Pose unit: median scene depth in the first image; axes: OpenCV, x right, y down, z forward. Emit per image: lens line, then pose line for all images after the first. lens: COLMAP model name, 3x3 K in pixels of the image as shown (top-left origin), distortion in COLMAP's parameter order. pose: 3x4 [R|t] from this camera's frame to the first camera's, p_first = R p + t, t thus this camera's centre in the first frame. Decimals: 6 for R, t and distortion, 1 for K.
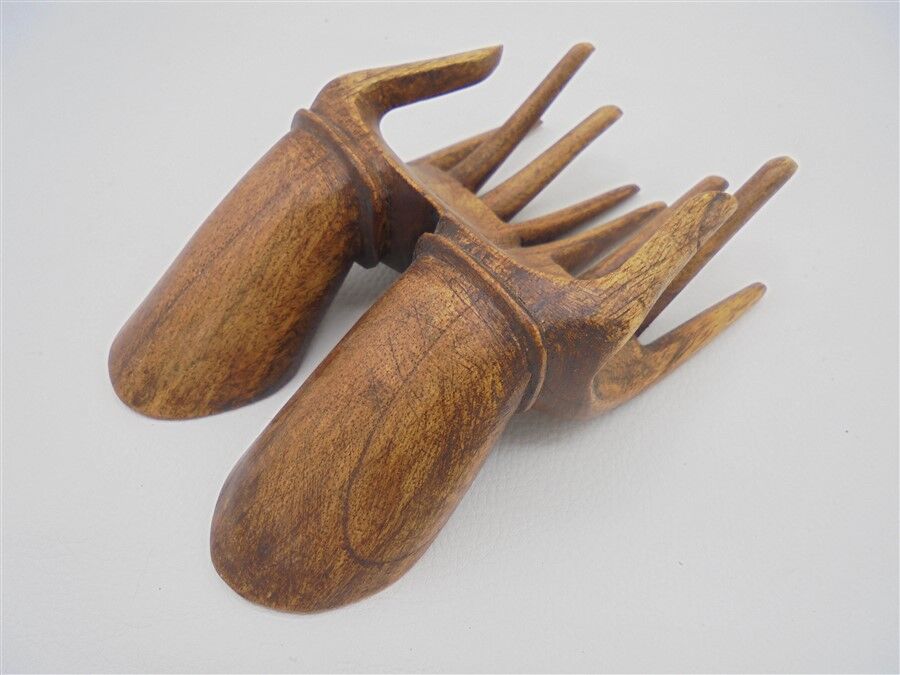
lens RADIAL K [[676.0, 0, 448.9], [0, 676.0, 349.3], [0, 0, 1]] dist [-0.088032, -0.005190]
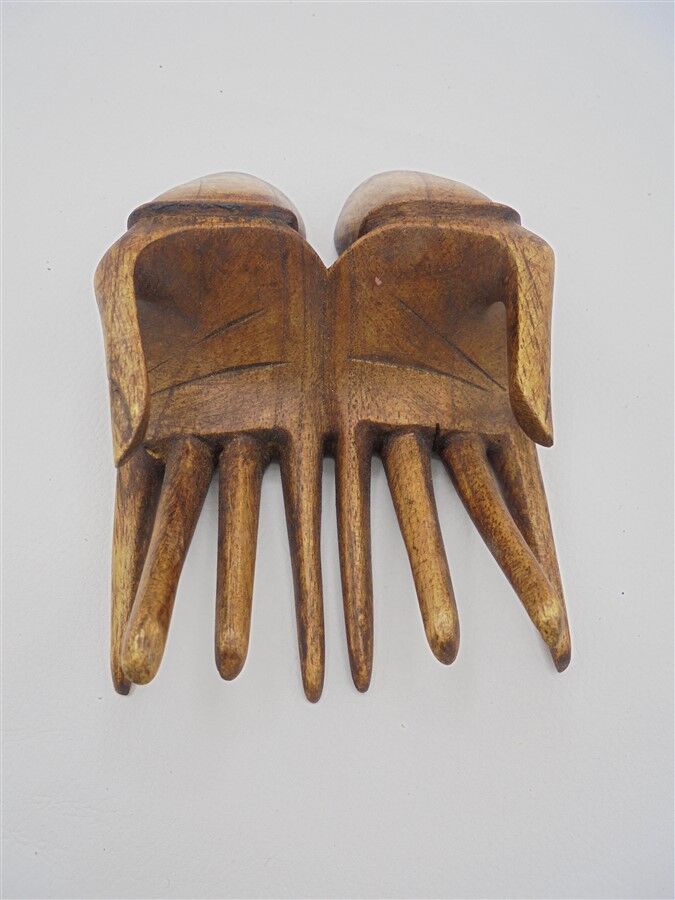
lens RADIAL K [[676.0, 0, 335.4], [0, 676.0, 452.2], [0, 0, 1]] dist [-0.088032, -0.005190]
pose [[-0.570838, 0.685984, -0.451187, 0.623572], [-0.697723, -0.115613, 0.706977, -0.946335], [0.432812, 0.718373, 0.544623, 0.655653]]
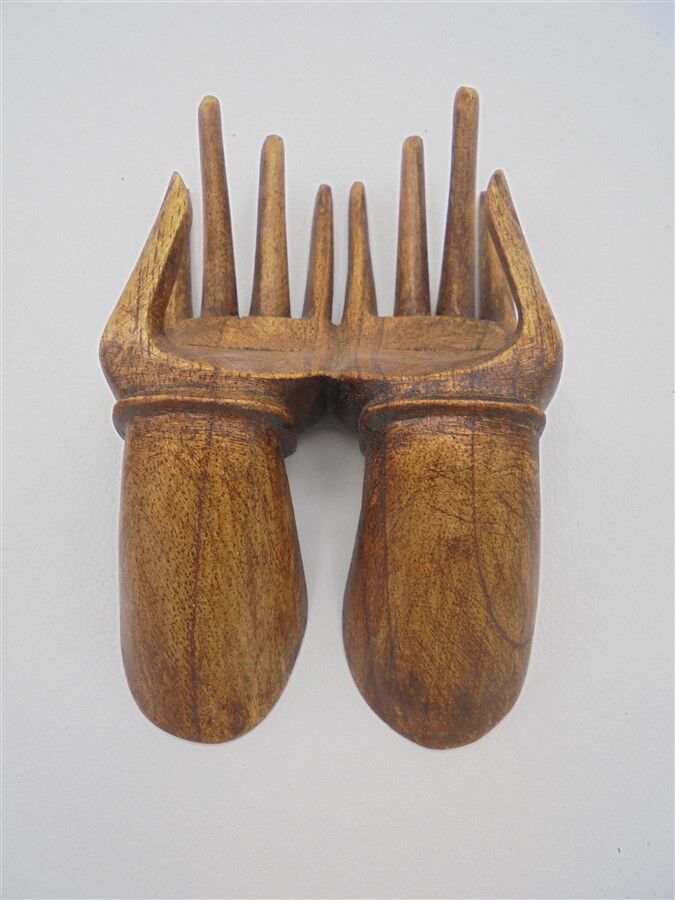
lens RADIAL K [[676.0, 0, 335.4], [0, 676.0, 452.2], [0, 0, 1]] dist [-0.088032, -0.005190]
pose [[0.630968, -0.744277, 0.218933, -0.303639], [0.644635, 0.659988, 0.385827, -0.499317], [-0.431655, -0.102313, 0.896218, 0.107692]]
